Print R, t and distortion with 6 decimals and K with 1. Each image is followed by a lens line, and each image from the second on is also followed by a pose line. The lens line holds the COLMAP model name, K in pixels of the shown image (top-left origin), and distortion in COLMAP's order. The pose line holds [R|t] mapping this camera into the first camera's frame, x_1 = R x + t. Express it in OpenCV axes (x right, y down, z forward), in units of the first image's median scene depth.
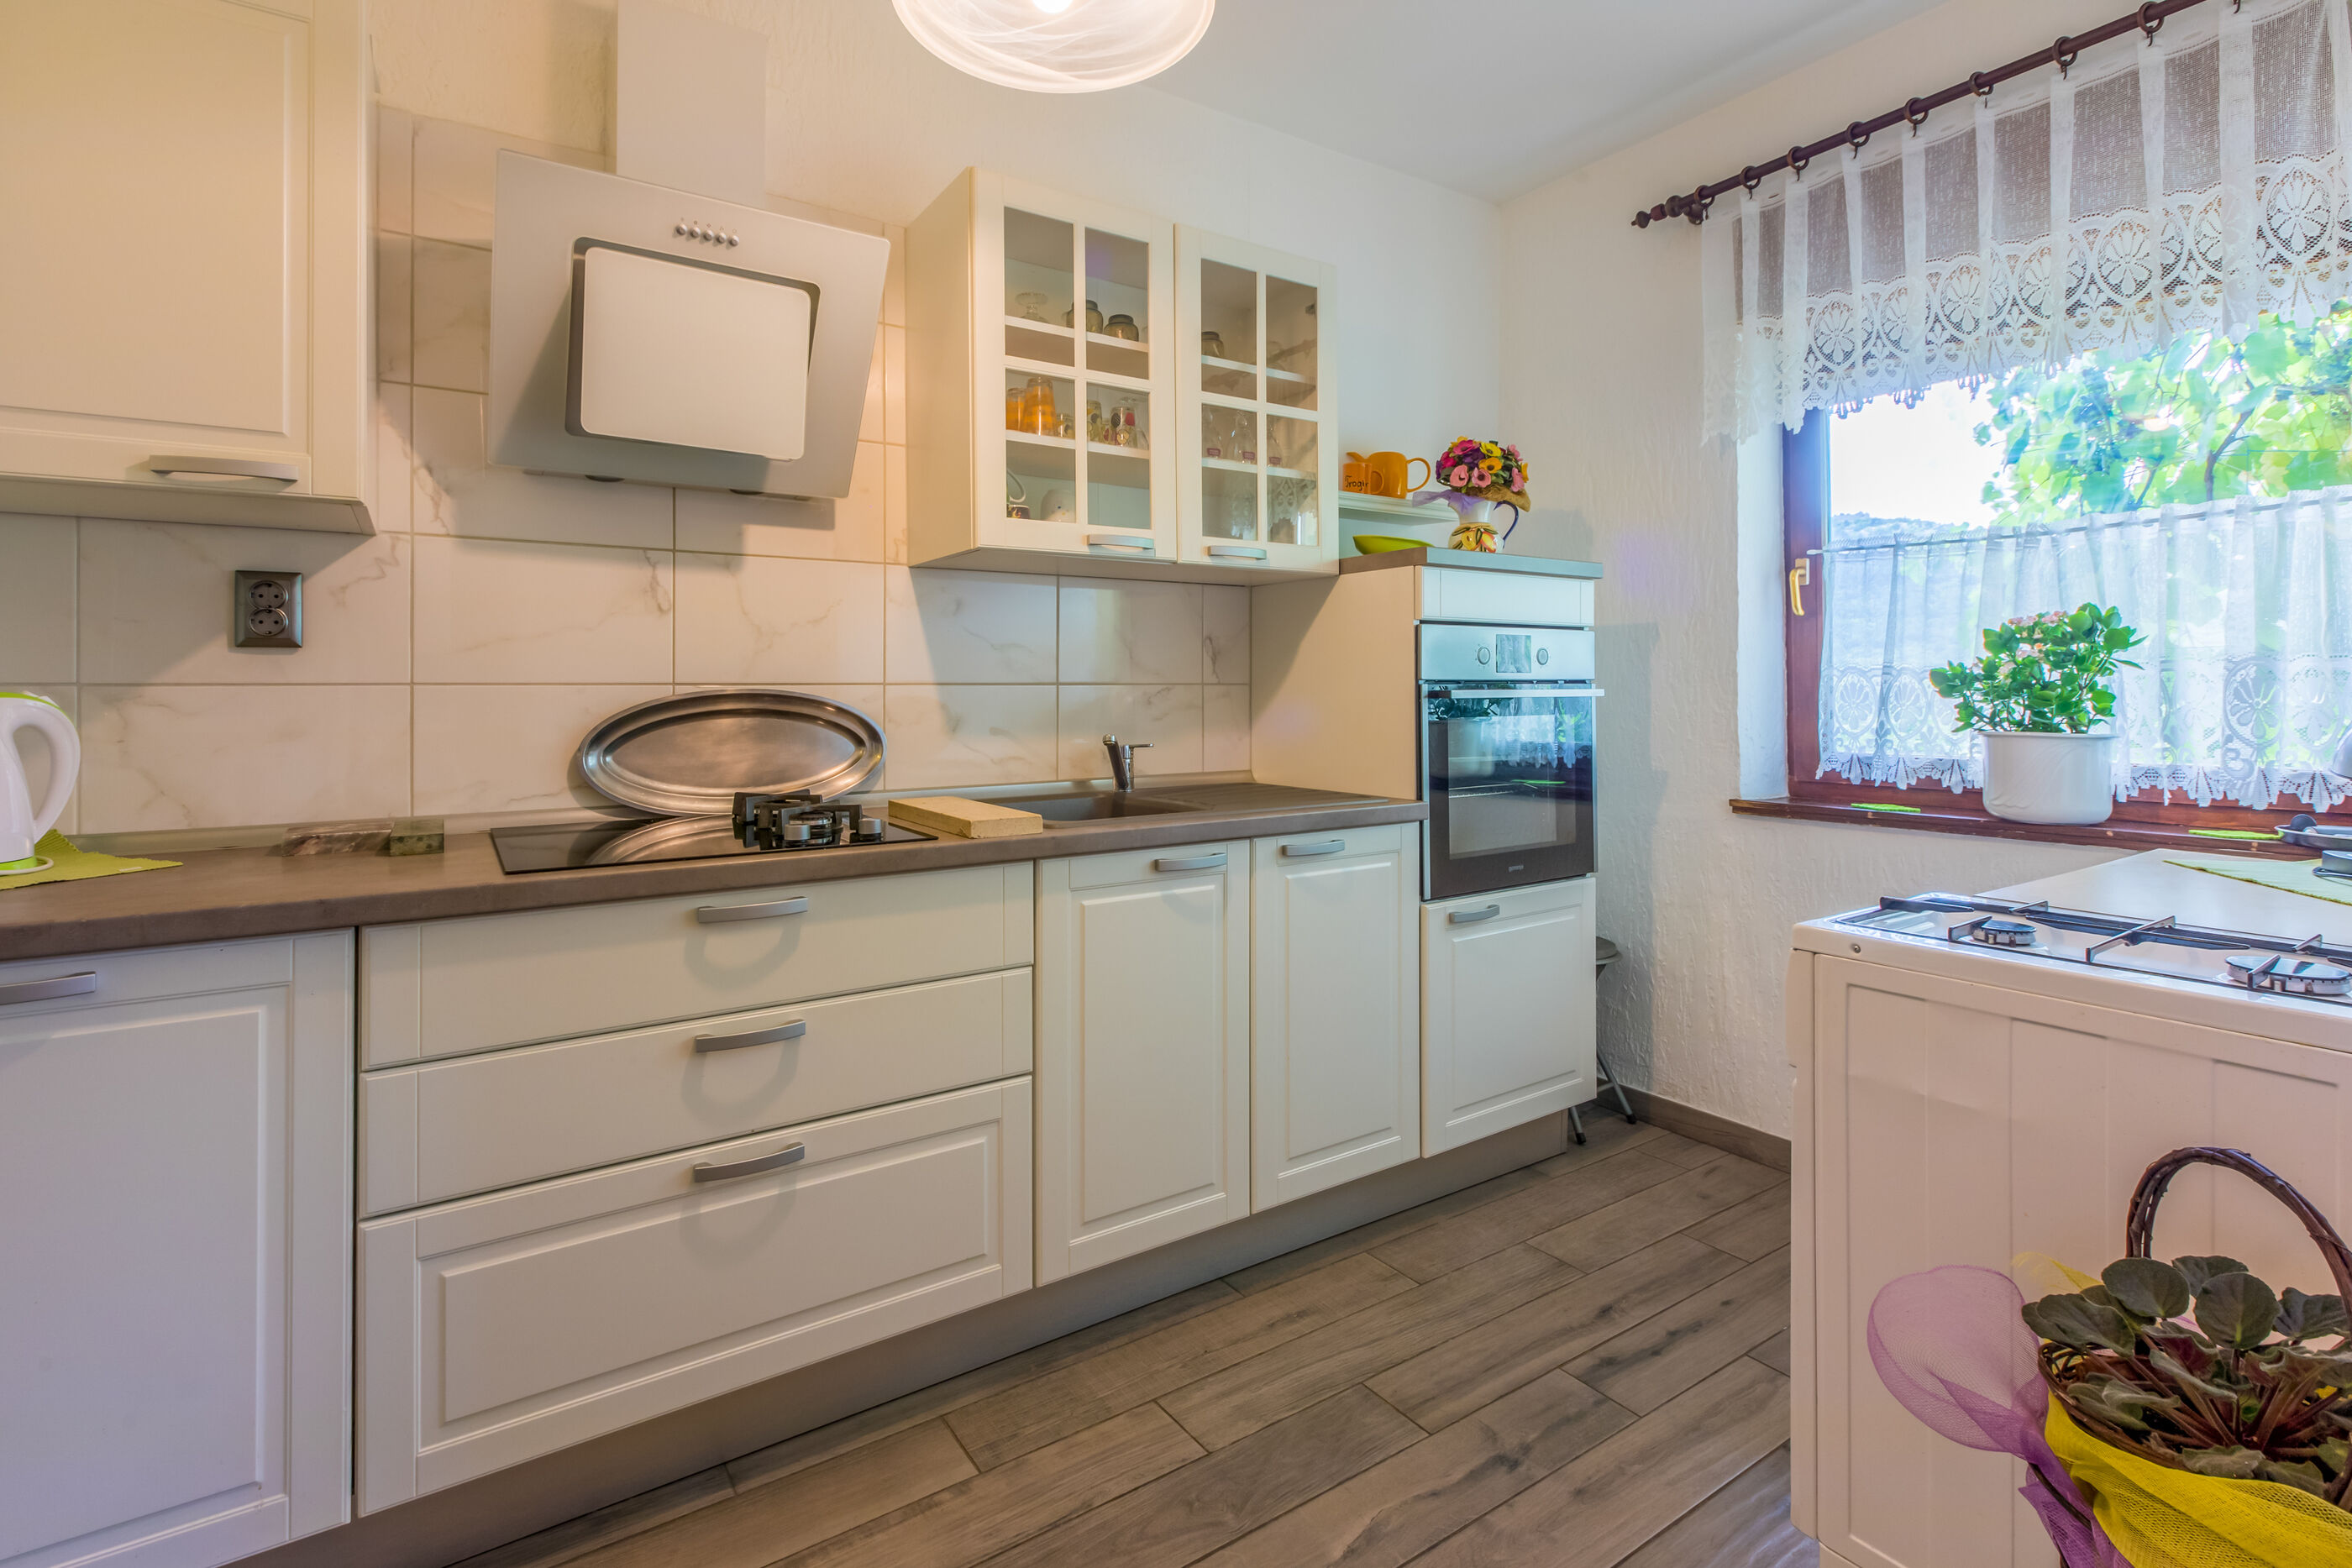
lens RADIAL K [[1079.0, 0, 1157.4], [0, 1079.0, 684.9], [0, 0, 1]] dist [0.001176, 0.001258]
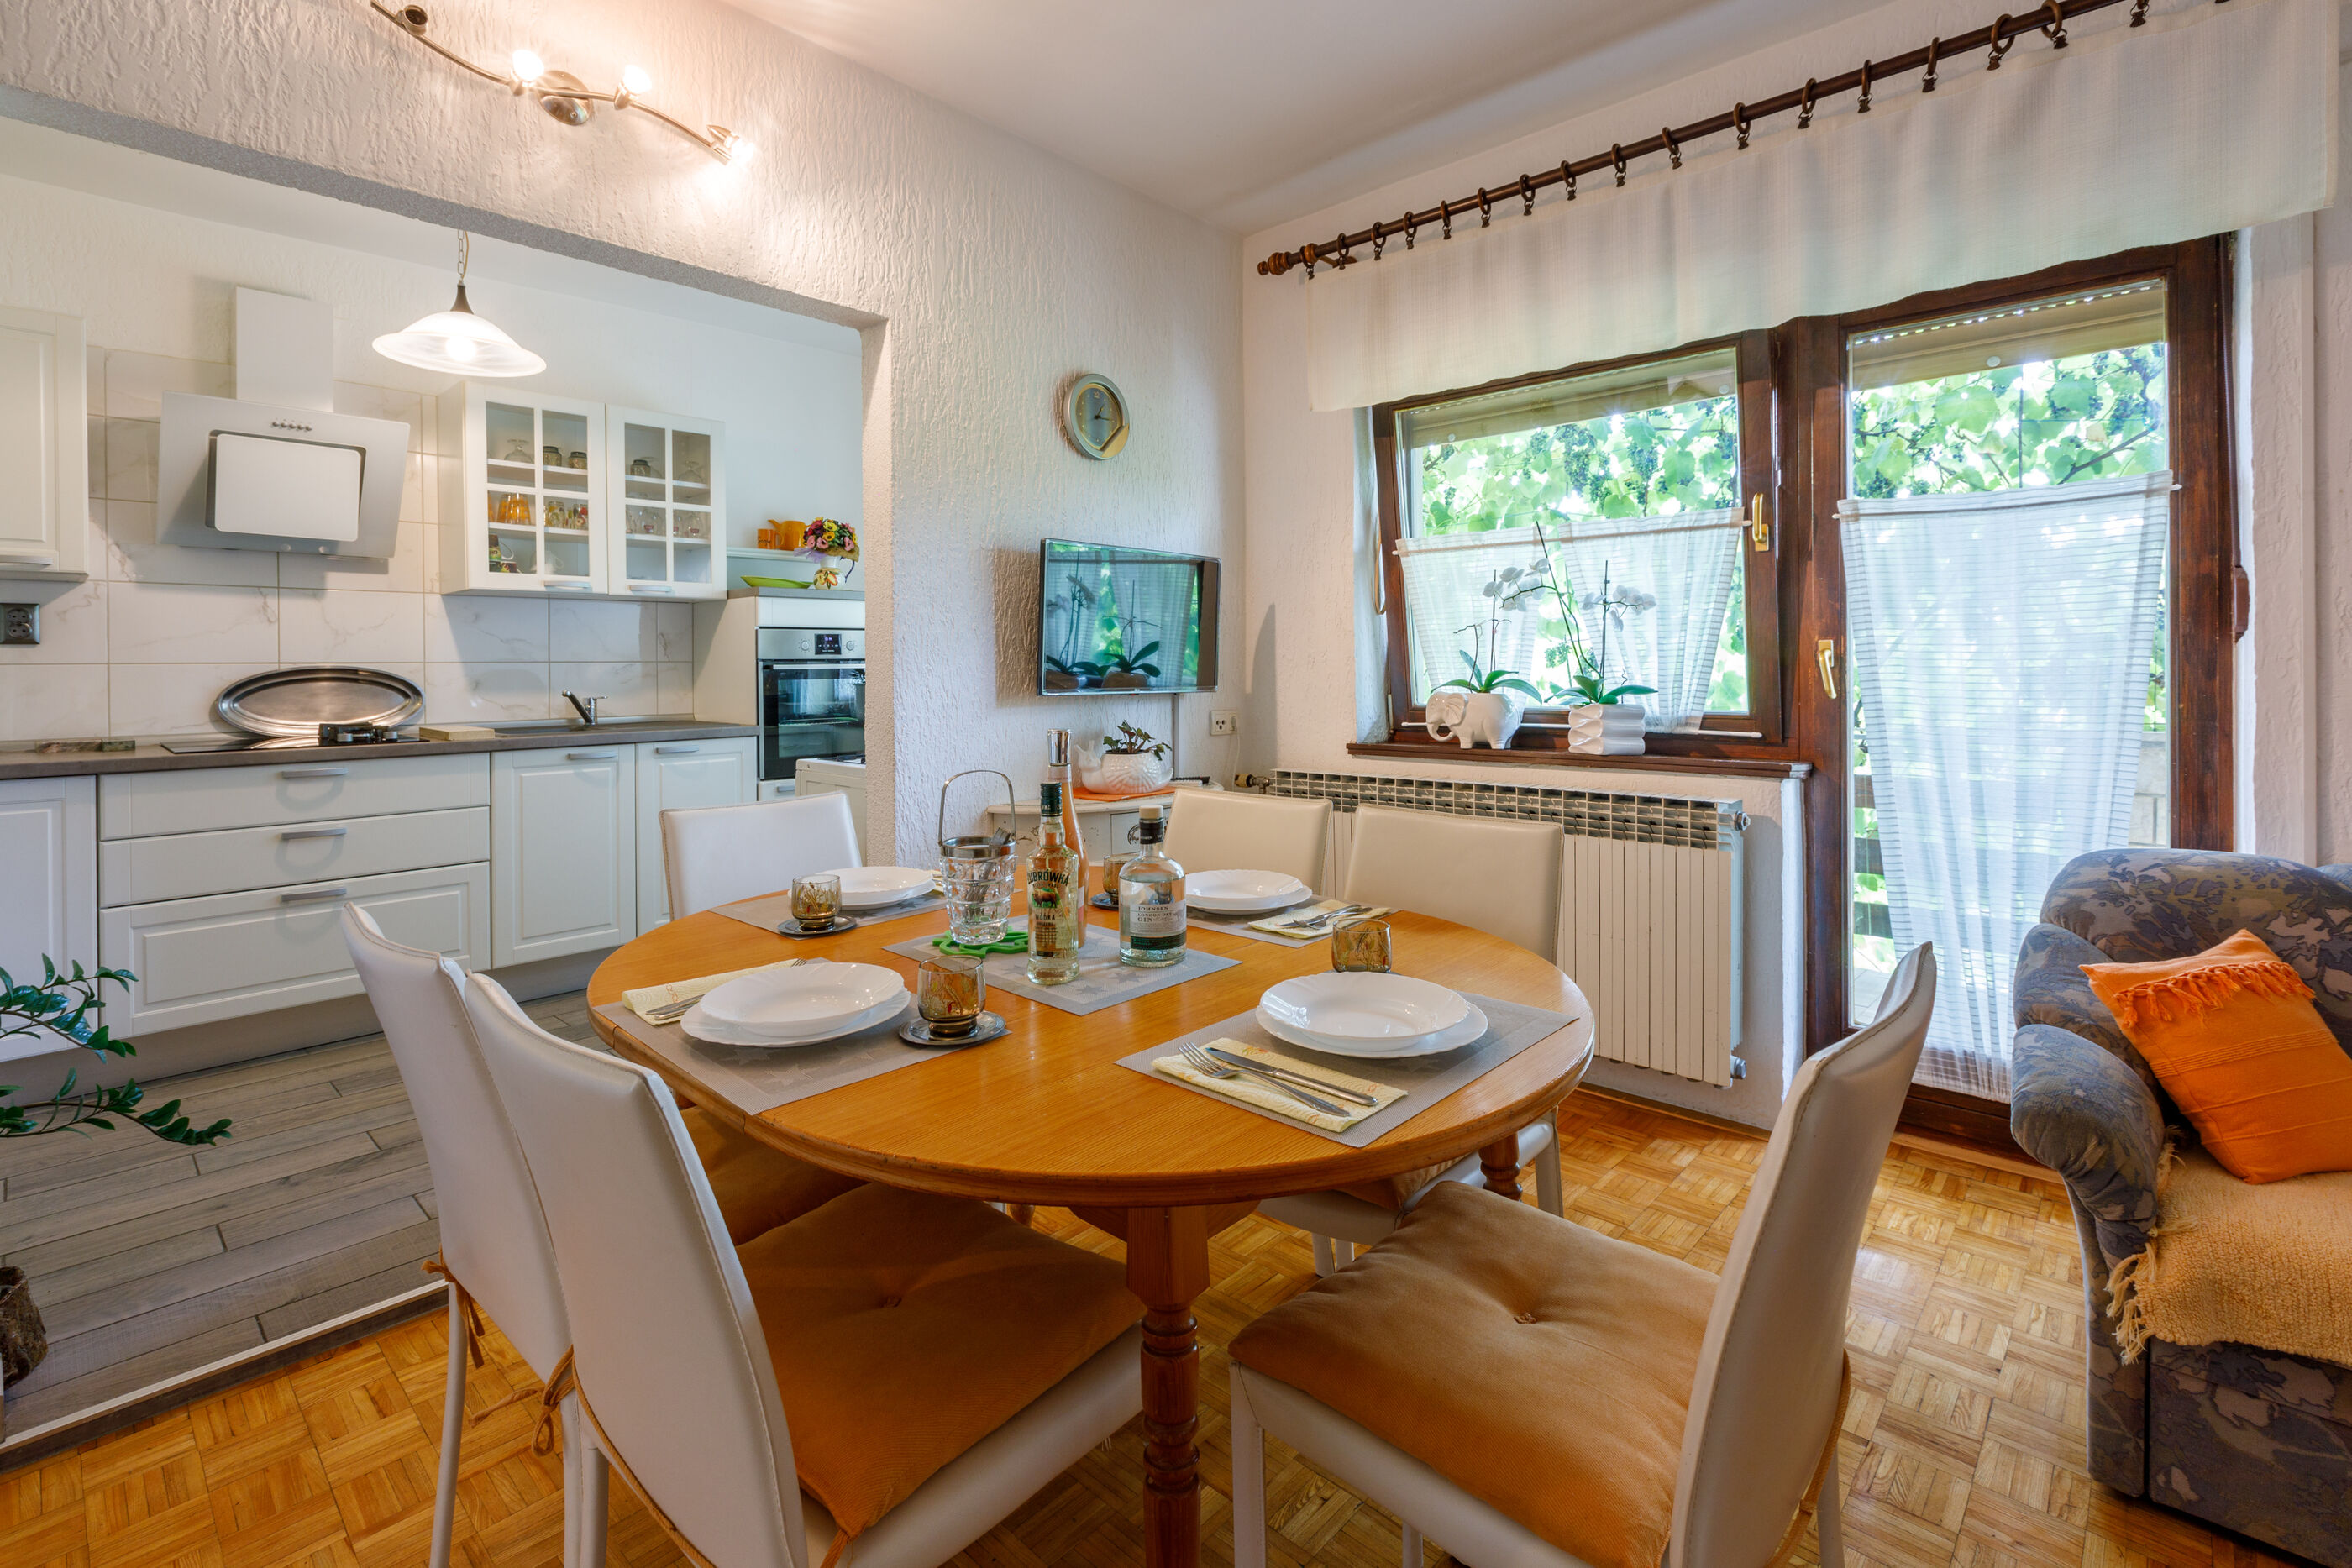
lens RADIAL K [[1079.0, 0, 1163.3], [0, 1079.0, 670.6], [0, 0, 1]] dist [0.001176, 0.001258]
pose [[0.975547, -0.004678, 0.219740, 0.607436], [0.002426, 0.999942, 0.010521, -0.003934], [-0.219776, -0.009730, 0.975502, -1.103048]]
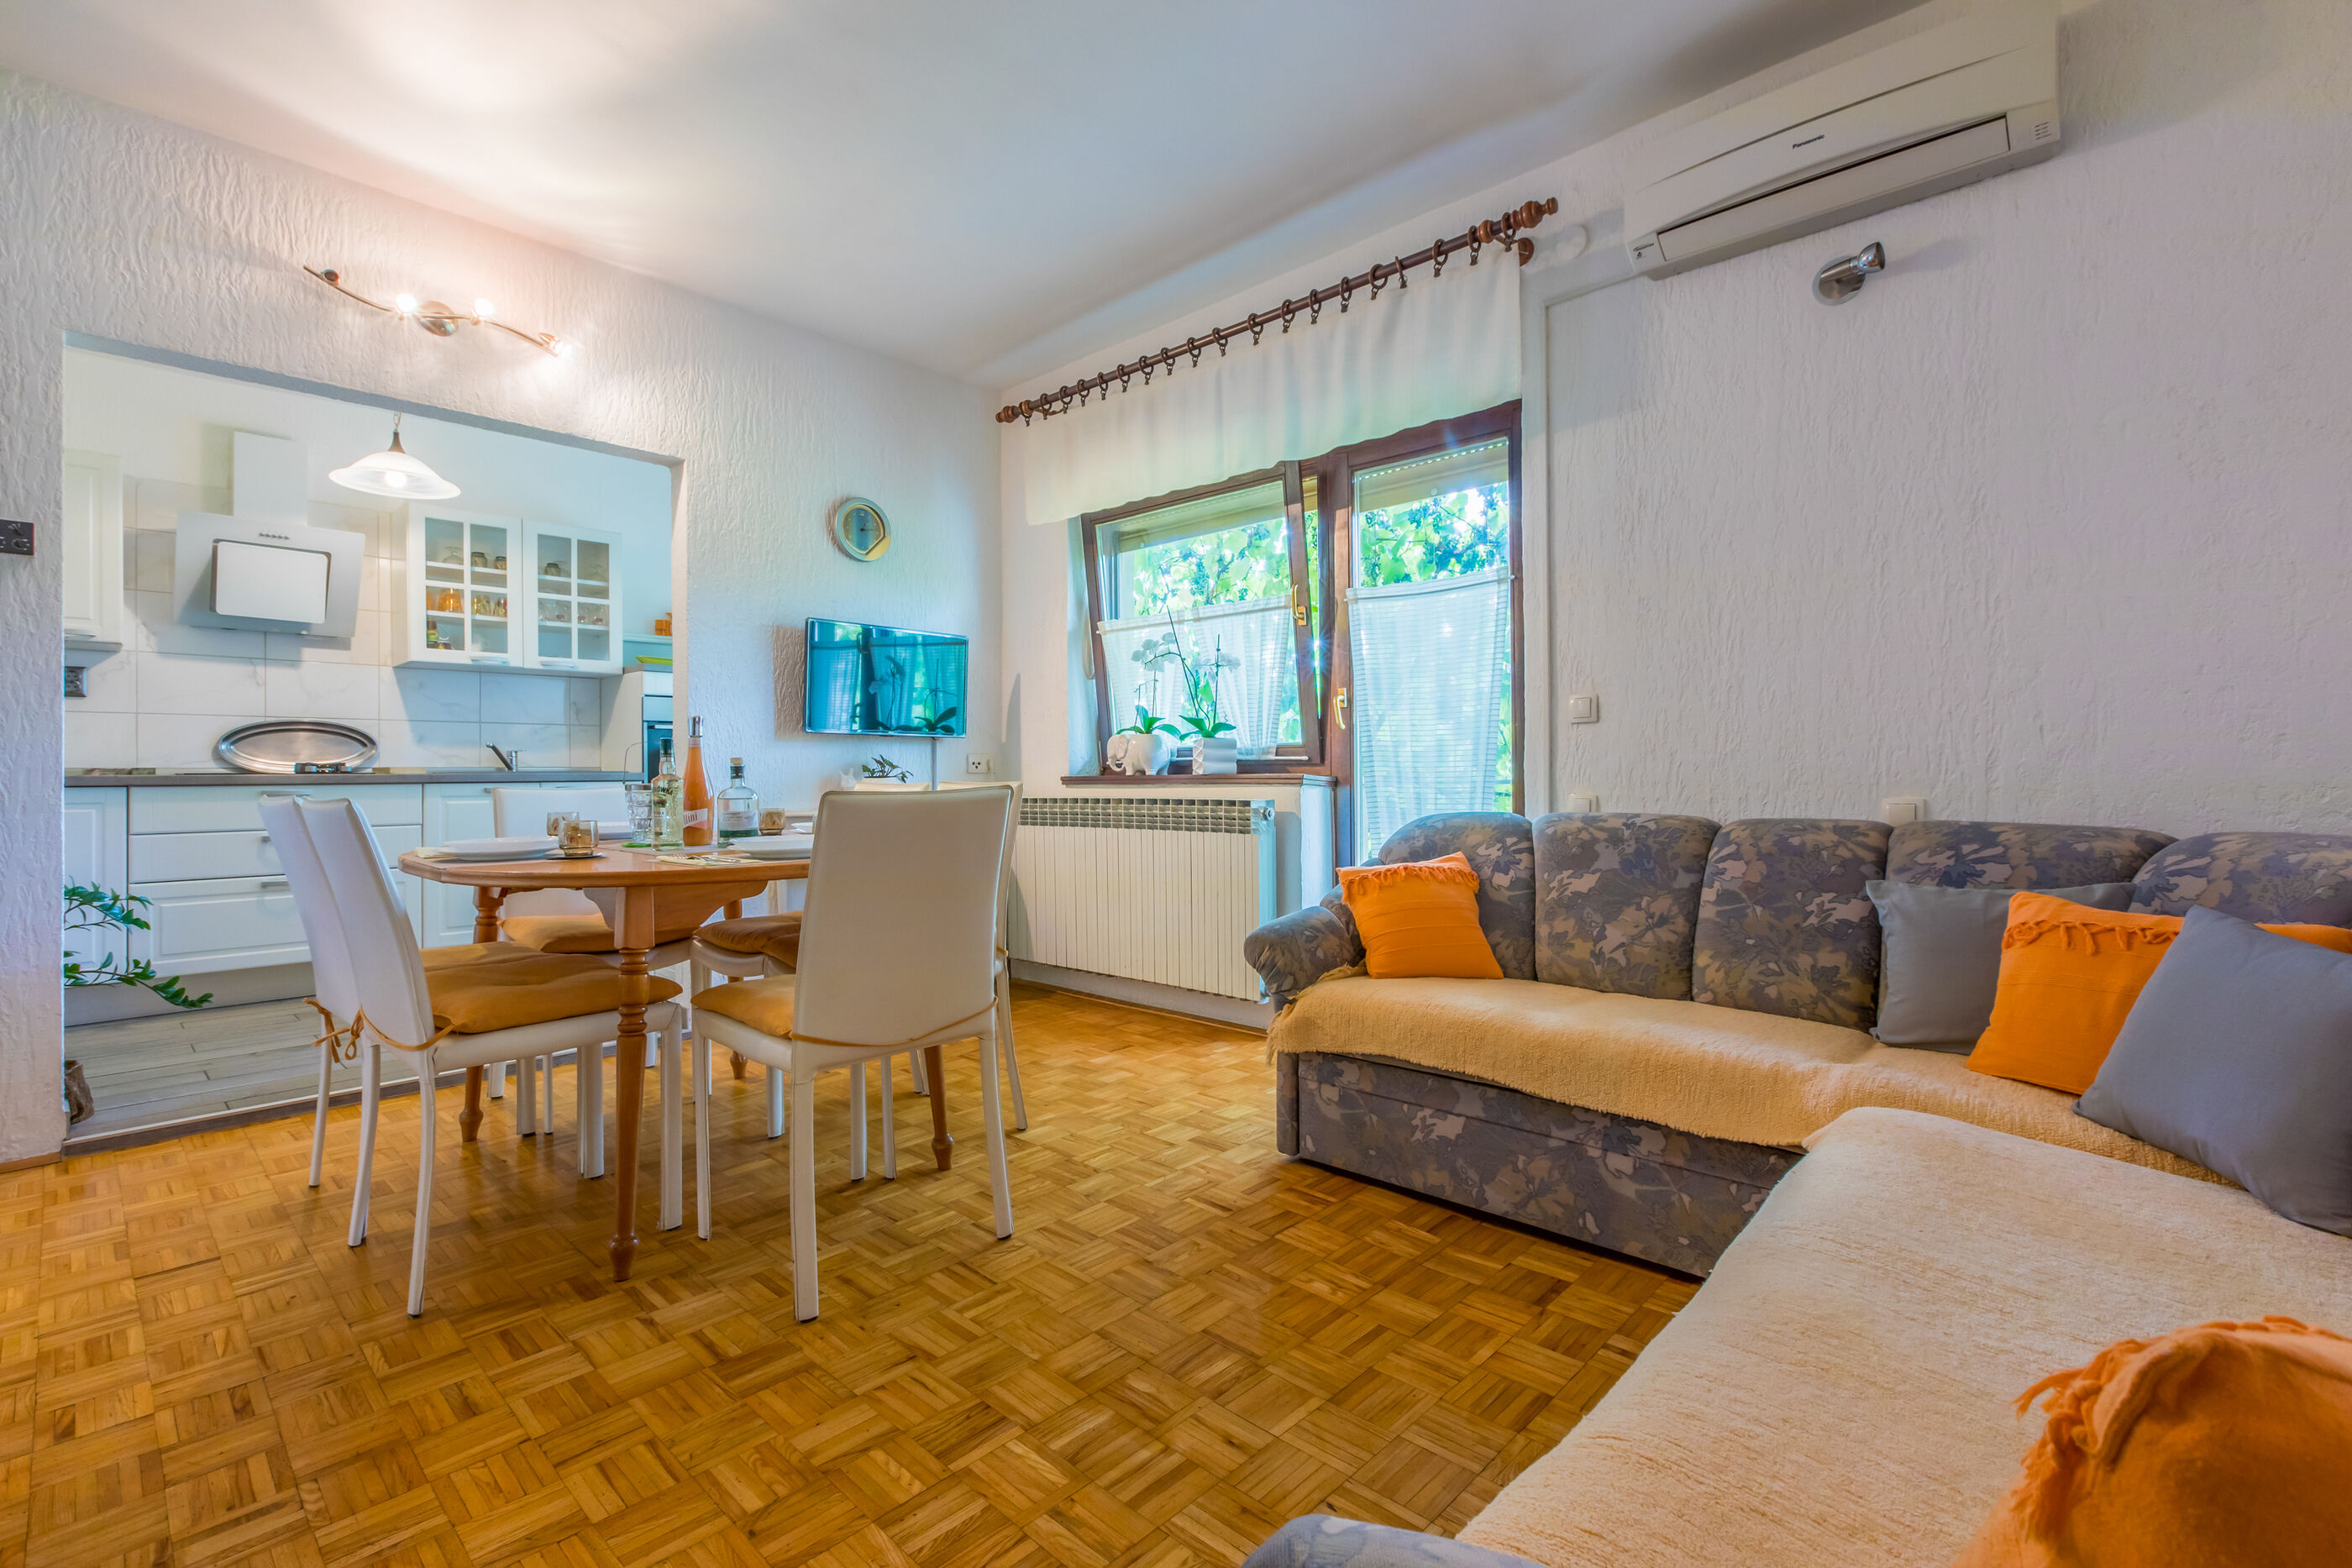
lens RADIAL K [[1079.0, 0, 1162.4], [0, 1079.0, 776.3], [0, 0, 1]] dist [0.001176, 0.001258]
pose [[0.978752, 0.000228, 0.205046, 1.017336], [-0.001290, 0.999986, 0.005044, 0.120321], [-0.205042, -0.005202, 0.978739, -1.763841]]
